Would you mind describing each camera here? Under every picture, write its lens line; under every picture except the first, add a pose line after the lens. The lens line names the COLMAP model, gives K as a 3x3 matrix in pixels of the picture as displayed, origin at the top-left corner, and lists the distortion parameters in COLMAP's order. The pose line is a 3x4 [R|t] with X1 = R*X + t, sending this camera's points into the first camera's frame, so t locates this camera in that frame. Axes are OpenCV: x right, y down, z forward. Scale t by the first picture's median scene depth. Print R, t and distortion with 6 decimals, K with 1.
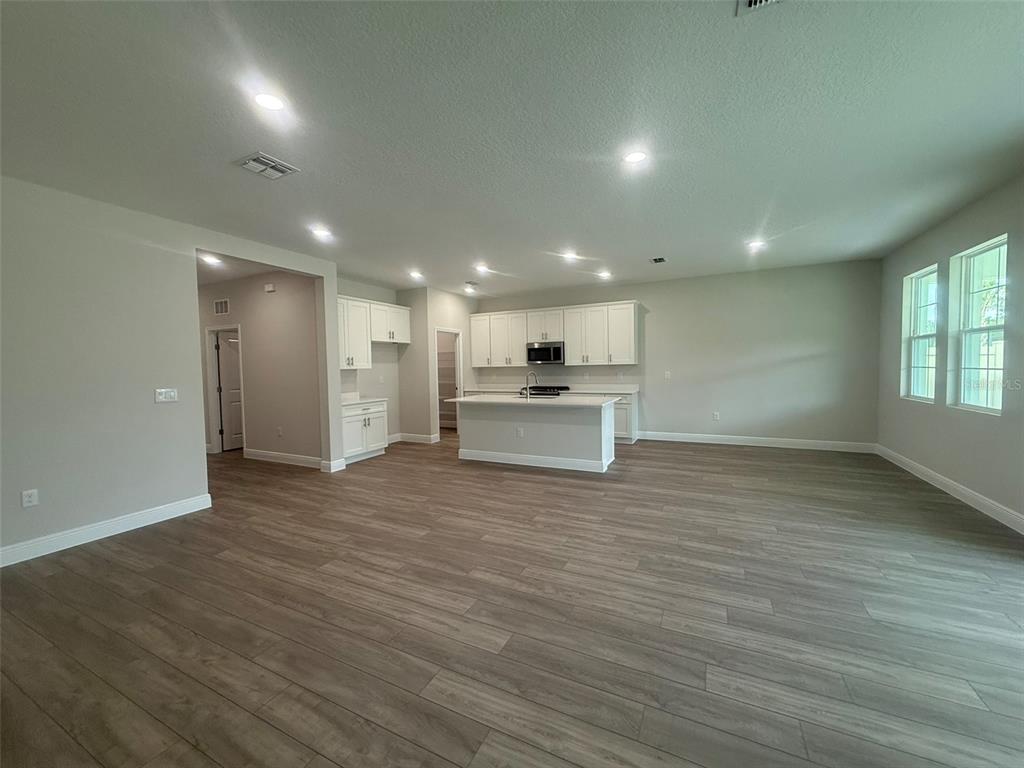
lens RADIAL K [[407.6, 0, 510.3], [0, 407.6, 382.7], [0, 0, 1]] dist [-0.000634, 0.000179]
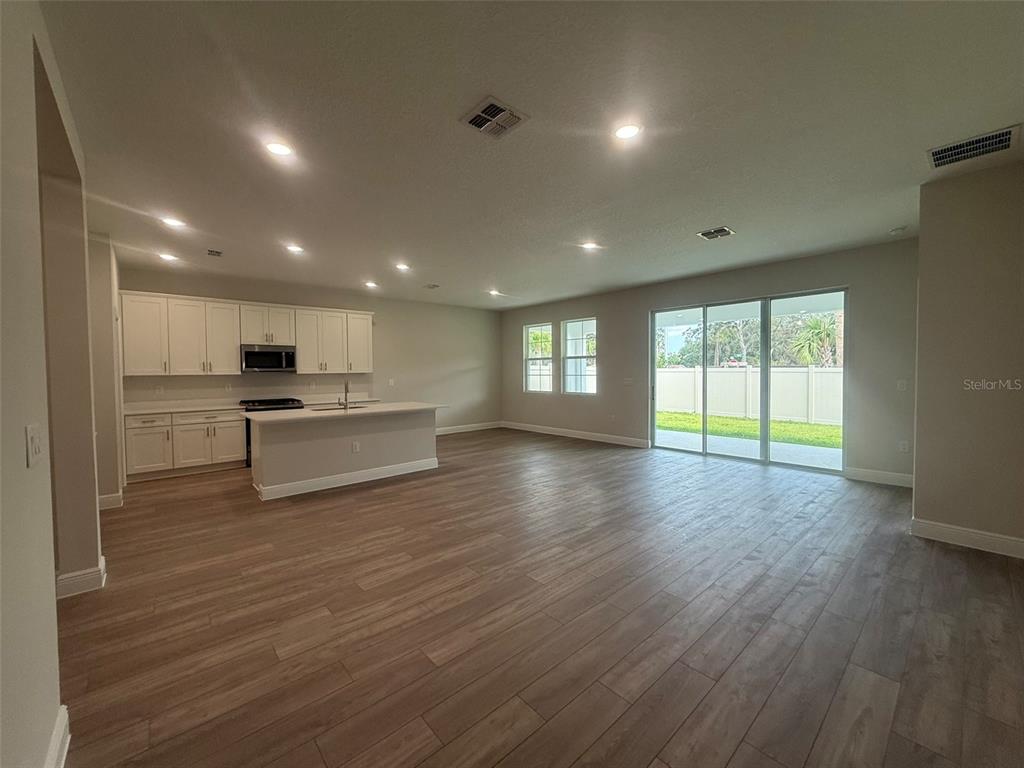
lens RADIAL K [[407.6, 0, 510.3], [0, 407.6, 382.7], [0, 0, 1]] dist [-0.000634, 0.000179]
pose [[0.378749, -0.012786, 0.925411, -0.892501], [0.042324, 0.999098, -0.003518, -0.001508], [-0.924531, 0.040500, 0.378948, 0.455334]]
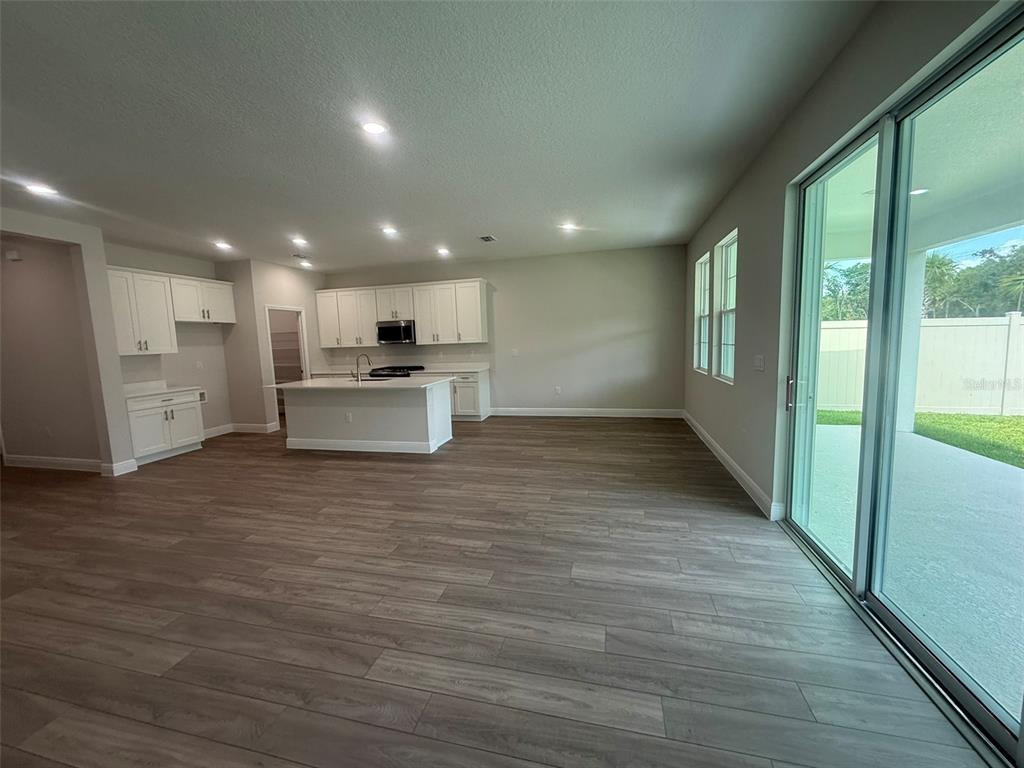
lens RADIAL K [[408.0, 0, 510.5], [0, 408.0, 383.8], [0, 0, 1]] dist [0.000398, 0.000100]
pose [[0.976611, -0.038397, 0.211558, 0.259002], [0.025021, 0.997536, 0.065546, -0.013422], [-0.213554, -0.058719, 0.975165, -0.010794]]
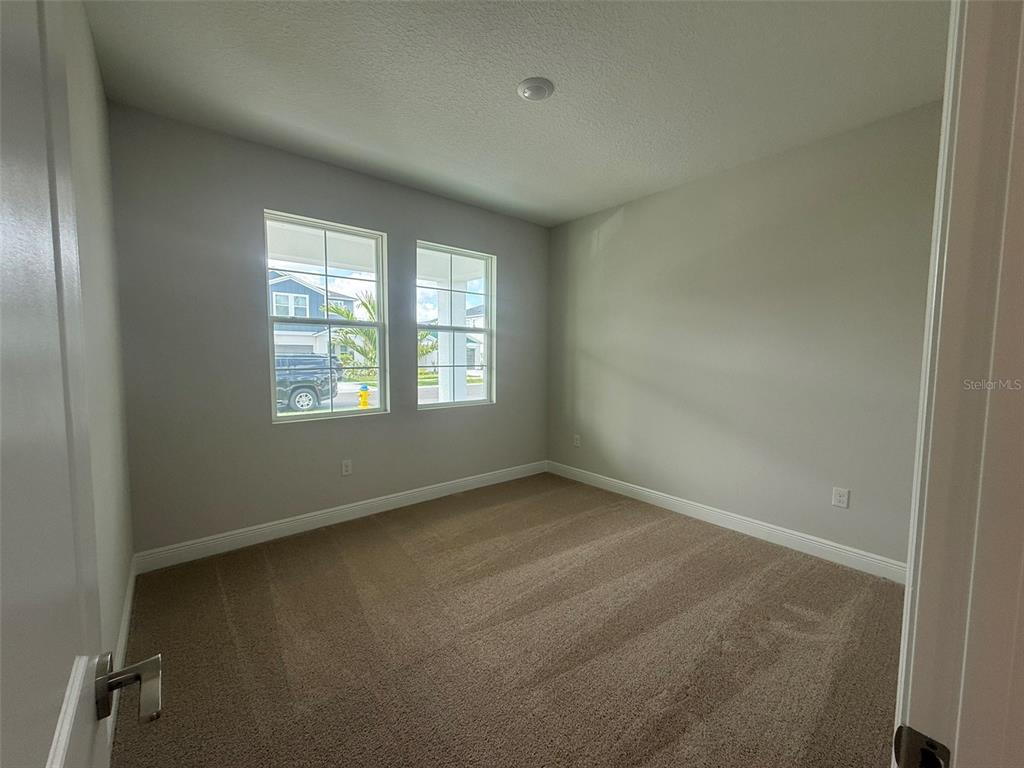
lens RADIAL K [[407.6, 0, 510.3], [0, 407.6, 382.7], [0, 0, 1]] dist [-0.000634, 0.000179]
pose [[-0.914831, -0.017853, 0.403441, 0.529498], [0.026413, 0.994238, 0.103889, -0.086638], [-0.402972, 0.105697, -0.909089, 1.679982]]
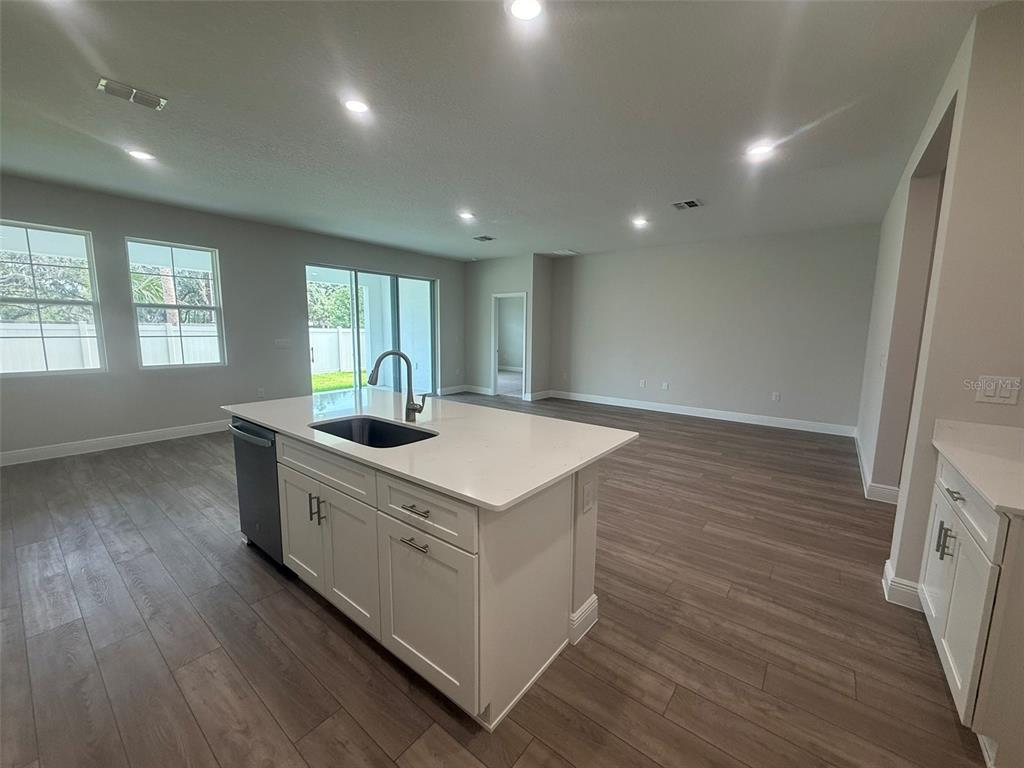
lens RADIAL K [[407.6, 0, 510.3], [0, 407.6, 382.7], [0, 0, 1]] dist [-0.000634, 0.000179]
pose [[-0.978710, -0.019706, 0.204301, -0.175268], [0.015248, 0.985649, 0.168118, -0.082358], [-0.204682, 0.167654, -0.964364, 1.859208]]
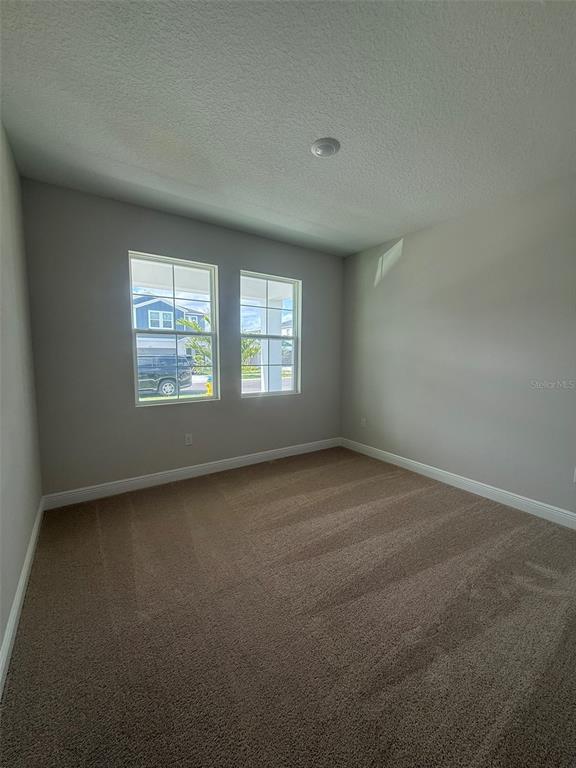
lens RADIAL K [[305.7, 0, 291.0], [0, 305.7, 381.9], [0, 0, 1]] dist [-0.000634, 0.000179]
pose [[-0.869448, -0.032946, 0.492925, 0.506863], [0.030210, 0.992361, 0.119612, -0.088819], [-0.493100, 0.118888, -0.861811, 1.651766]]
